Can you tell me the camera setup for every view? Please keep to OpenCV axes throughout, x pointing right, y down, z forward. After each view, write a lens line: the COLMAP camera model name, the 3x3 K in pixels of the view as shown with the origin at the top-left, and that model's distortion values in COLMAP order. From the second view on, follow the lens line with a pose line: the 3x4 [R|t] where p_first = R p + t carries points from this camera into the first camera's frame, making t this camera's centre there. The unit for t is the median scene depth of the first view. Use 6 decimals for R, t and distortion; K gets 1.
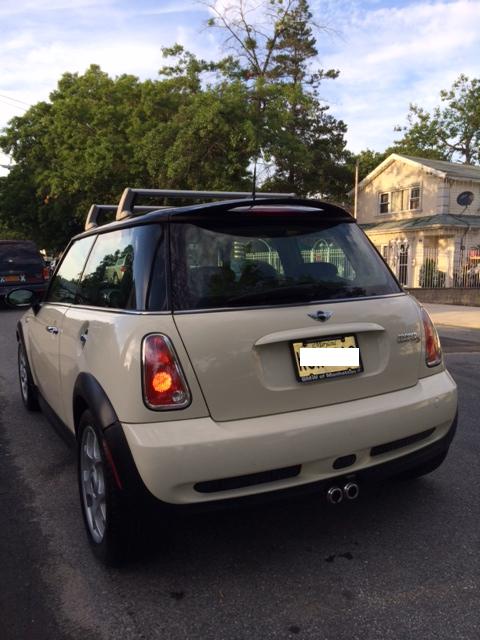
lens RADIAL K [[533.5, 0, 241.5], [0, 533.5, 320.3], [0, 0, 1]] dist [0.076152, -0.088752]
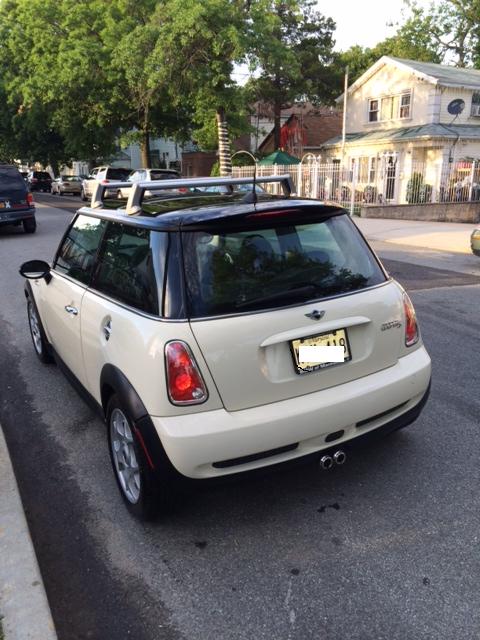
lens RADIAL K [[533.5, 0, 240.4], [0, 533.5, 317.5], [0, 0, 1]] dist [0.076152, -0.088752]
pose [[0.999538, -0.019364, 0.023417, -0.032029], [0.015214, 0.986014, 0.165969, -0.151453], [-0.026304, -0.165536, 0.985853, -0.103407]]
